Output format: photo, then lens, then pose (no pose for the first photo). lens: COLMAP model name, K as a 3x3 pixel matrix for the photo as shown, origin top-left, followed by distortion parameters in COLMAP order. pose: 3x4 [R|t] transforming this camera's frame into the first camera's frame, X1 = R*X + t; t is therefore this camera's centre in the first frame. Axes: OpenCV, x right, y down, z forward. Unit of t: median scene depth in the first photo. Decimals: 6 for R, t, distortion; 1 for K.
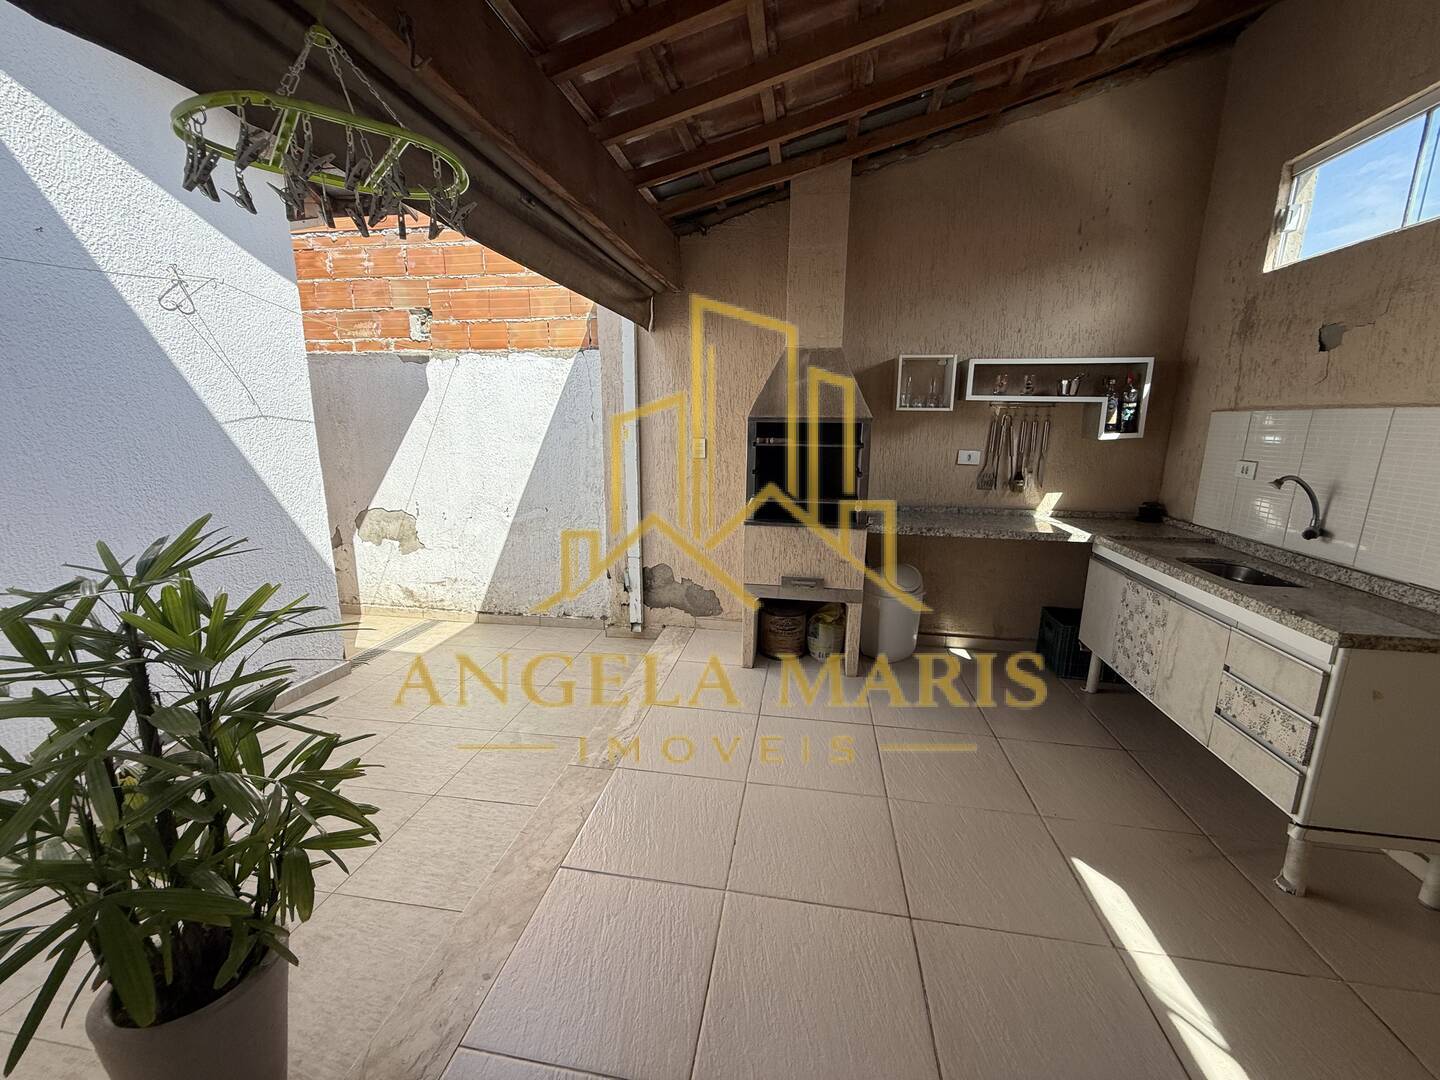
lens RADIAL K [[573.5, 0, 716.1], [0, 573.5, 540.8], [0, 0, 1]] dist [0.000280, 0.000021]
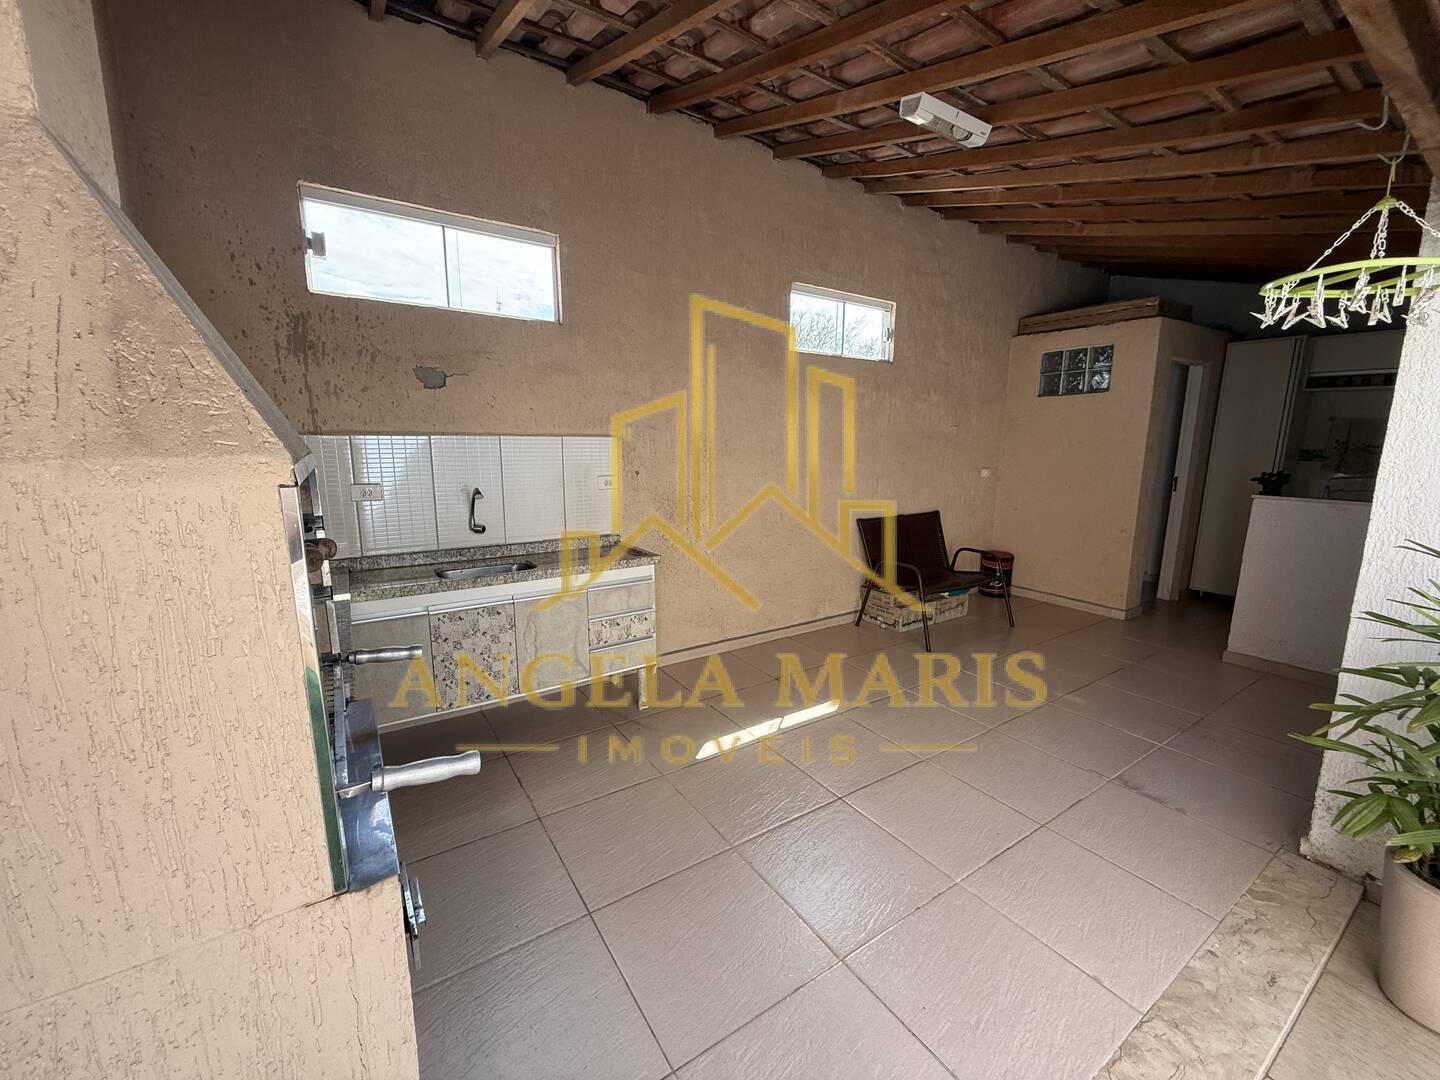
lens RADIAL K [[573.5, 0, 715.7], [0, 573.5, 541.4], [0, 0, 1]] dist [0.000280, 0.000021]
pose [[-0.678172, -0.138581, 0.721718, -0.212062], [0.144119, 0.937912, 0.315518, -0.234304], [-0.720633, 0.317989, -0.616093, 1.029223]]
